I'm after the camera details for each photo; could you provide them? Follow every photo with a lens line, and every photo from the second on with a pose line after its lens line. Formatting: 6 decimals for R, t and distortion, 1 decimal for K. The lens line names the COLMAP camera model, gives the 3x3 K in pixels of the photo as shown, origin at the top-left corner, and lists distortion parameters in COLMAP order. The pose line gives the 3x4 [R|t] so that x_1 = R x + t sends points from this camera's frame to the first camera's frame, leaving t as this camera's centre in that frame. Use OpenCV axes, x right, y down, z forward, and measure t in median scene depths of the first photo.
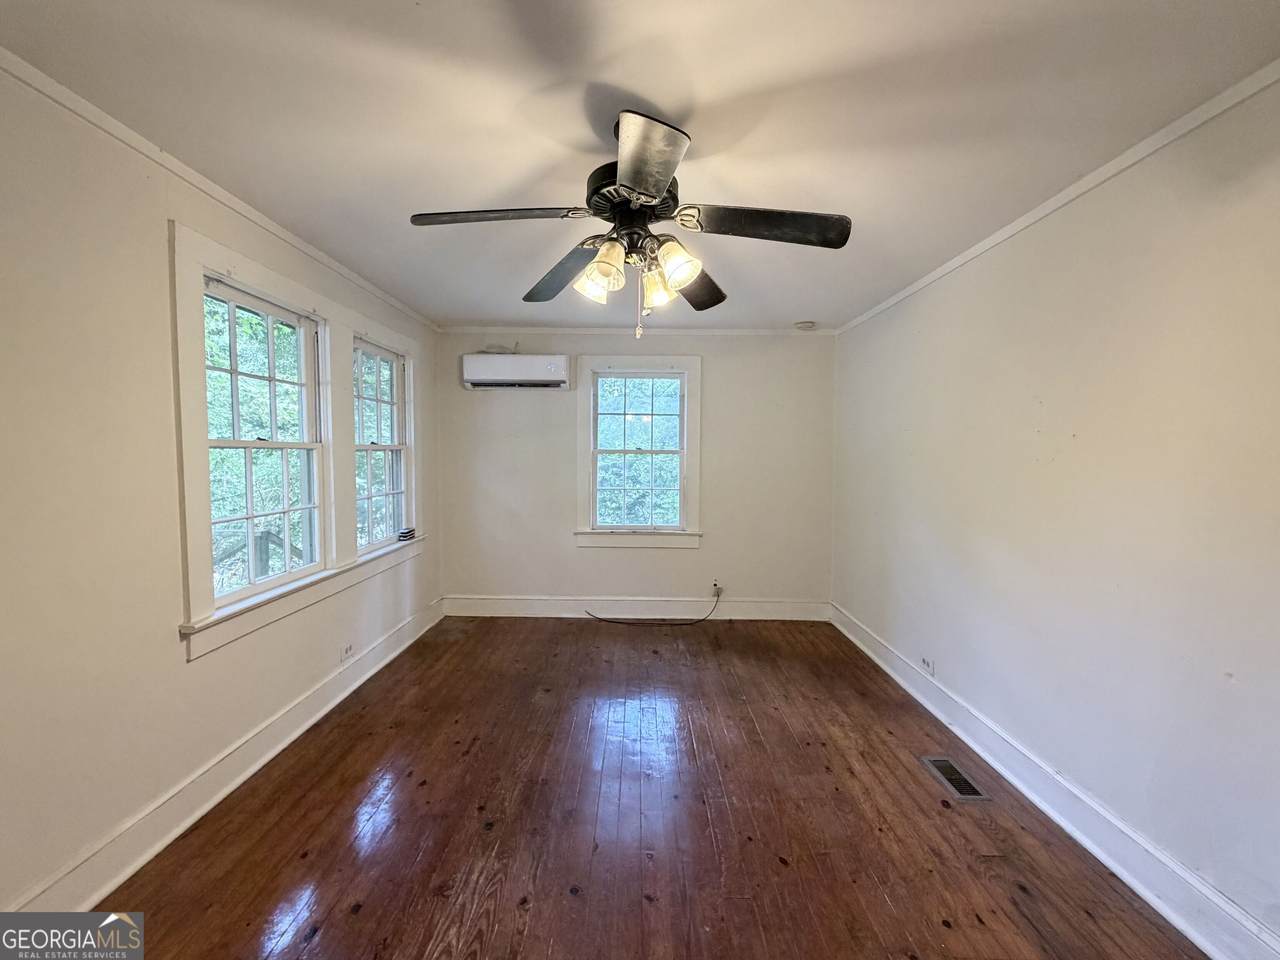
lens RADIAL K [[510.9, 0, 640.0], [0, 510.9, 480.0], [0, 0, 1]] dist [-0.001181, -0.000294]
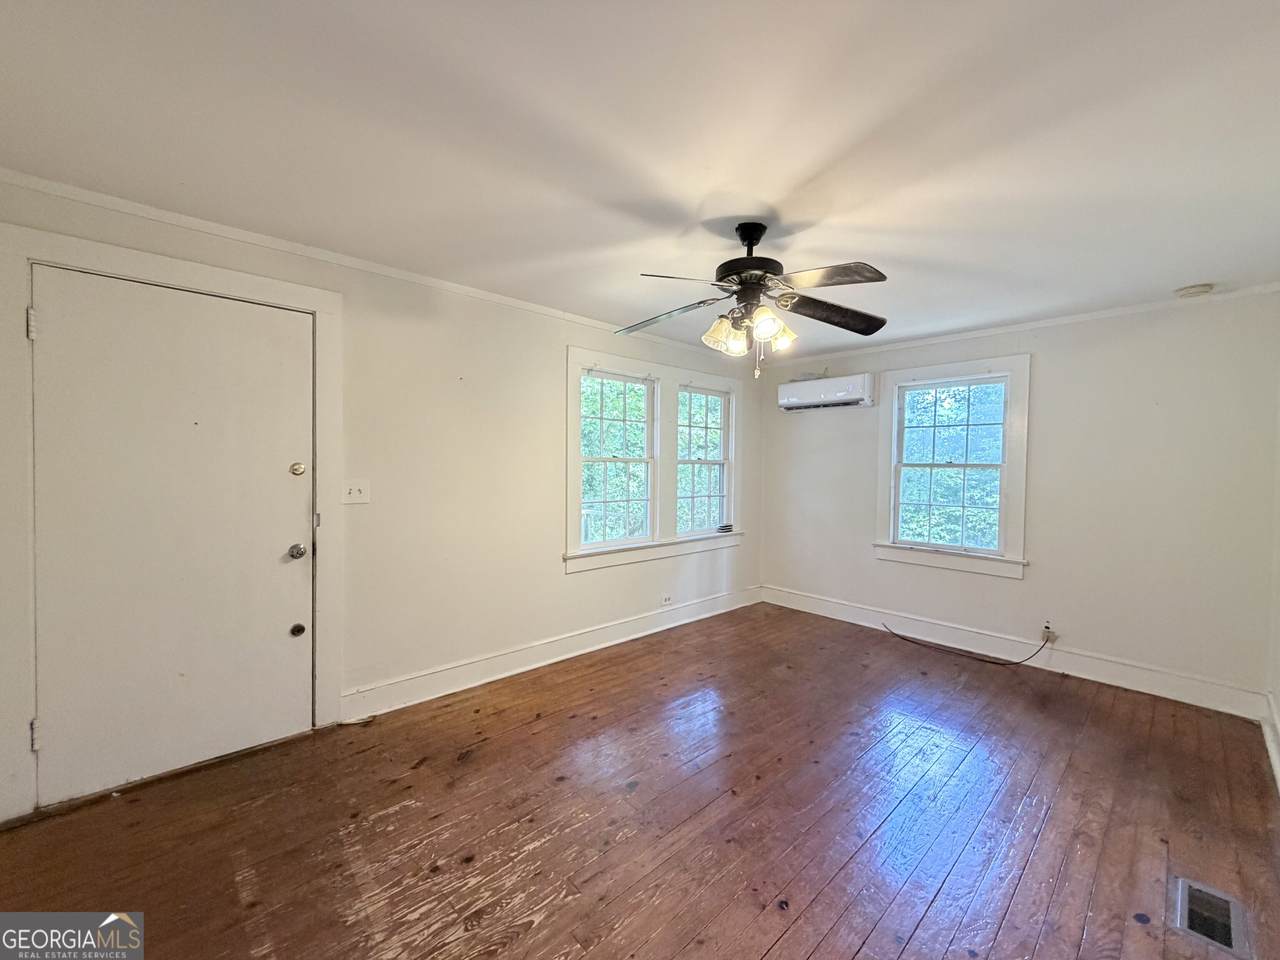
lens RADIAL K [[510.9, 0, 640.0], [0, 510.9, 480.0], [0, 0, 1]] dist [-0.001181, -0.000294]
pose [[0.684255, 0.021521, -0.728925, 0.339881], [-0.044741, 0.998920, -0.012507, 0.009049], [0.727869, 0.041171, 0.684479, -0.057550]]
